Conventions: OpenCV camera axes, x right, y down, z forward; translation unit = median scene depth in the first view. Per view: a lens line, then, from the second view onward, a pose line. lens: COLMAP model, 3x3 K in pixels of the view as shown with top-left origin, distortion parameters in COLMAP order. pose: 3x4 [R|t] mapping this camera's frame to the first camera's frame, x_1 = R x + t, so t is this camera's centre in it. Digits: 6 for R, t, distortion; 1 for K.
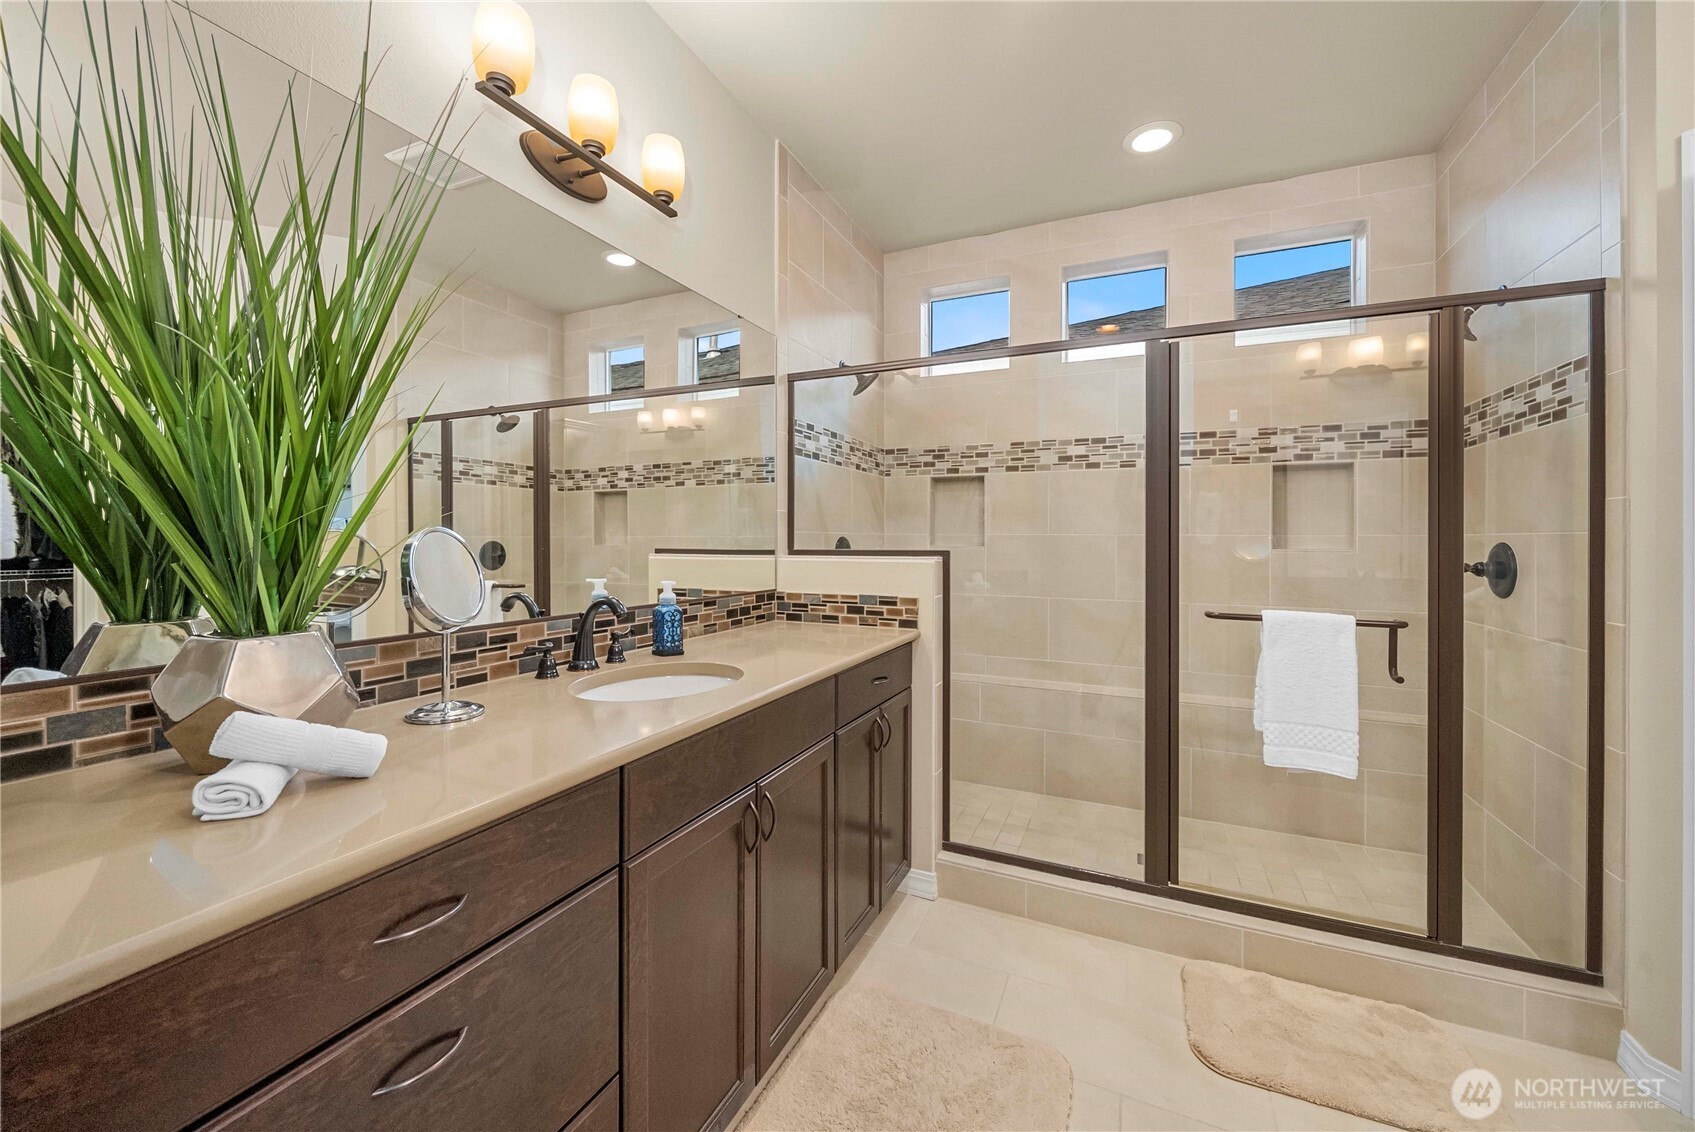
lens RADIAL K [[659.3, 0, 846.9], [0, 659.3, 553.5], [0, 0, 1]] dist [-0.003111, -0.000075]
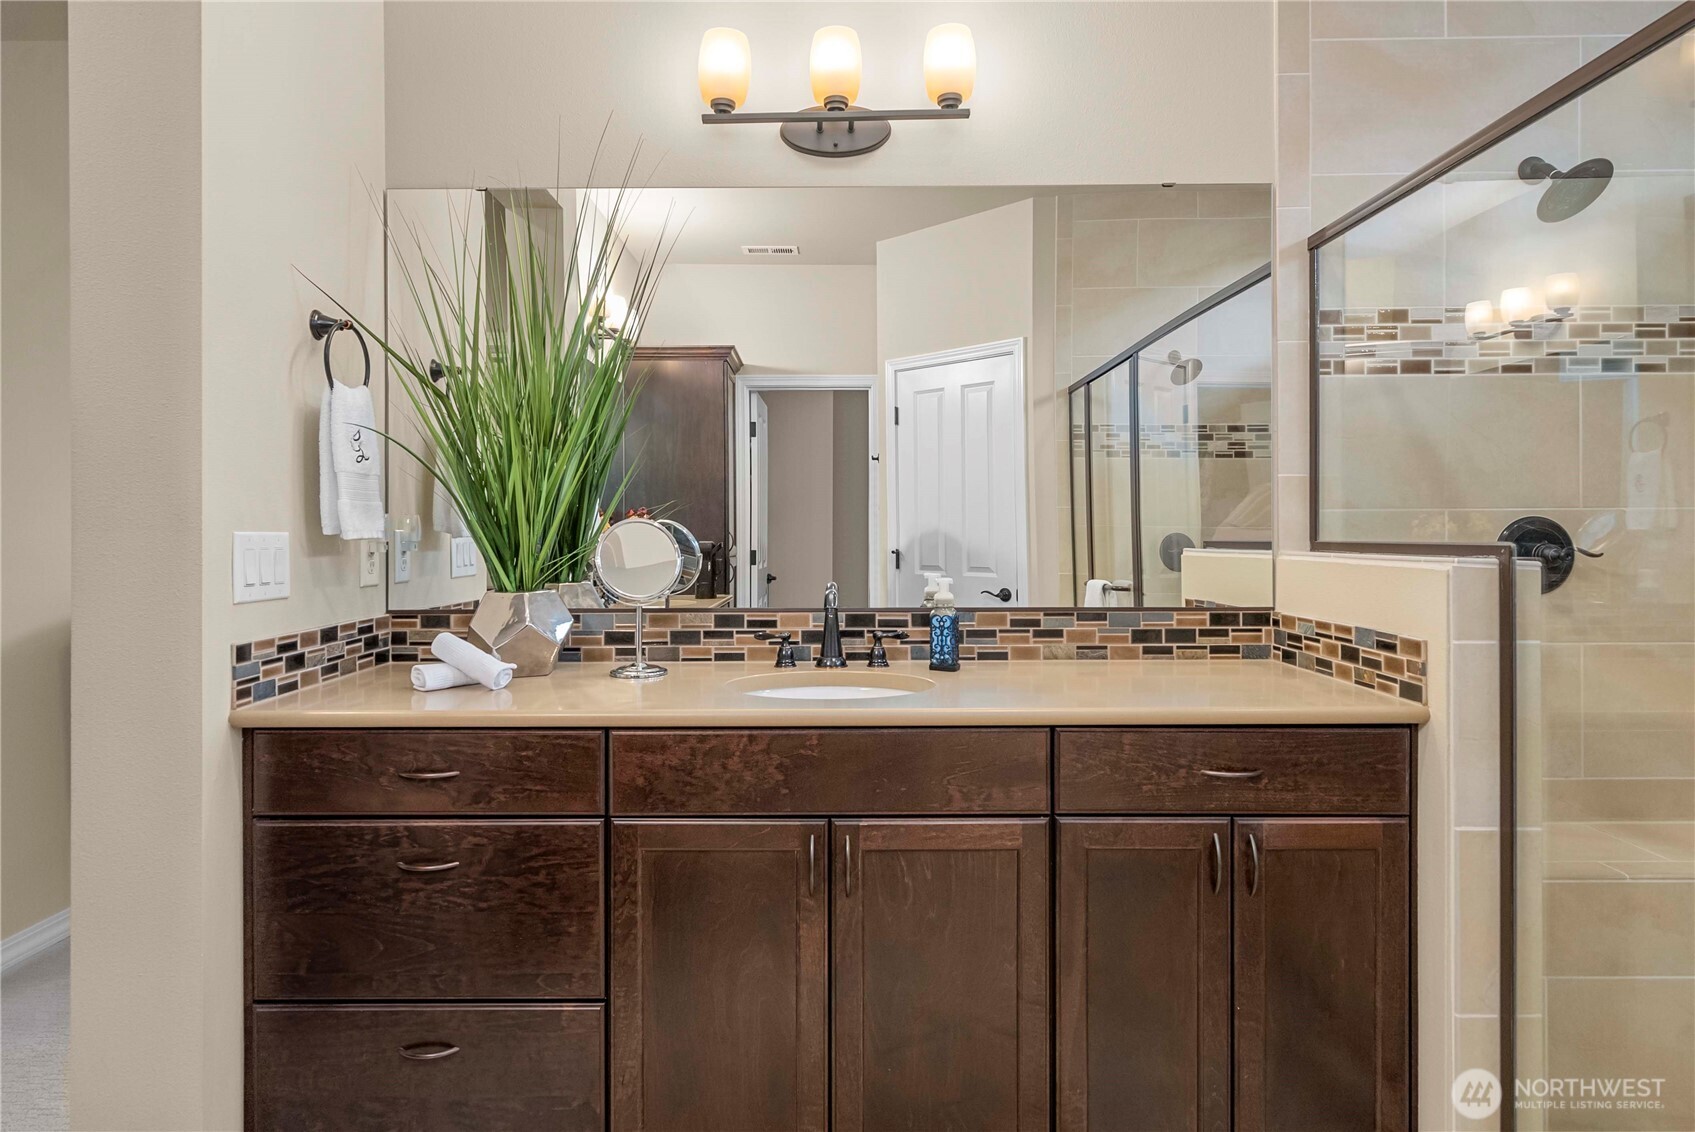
lens RADIAL K [[990.3, 0, 844.6], [0, 990.3, 552.6], [0, 0, 1]] dist [0.015040, 0.000938]
pose [[0.395203, 0.014591, -0.918478, 0.629343], [-0.010725, 0.999879, 0.011269, -0.001643], [0.918531, 0.005397, 0.395312, 0.321747]]
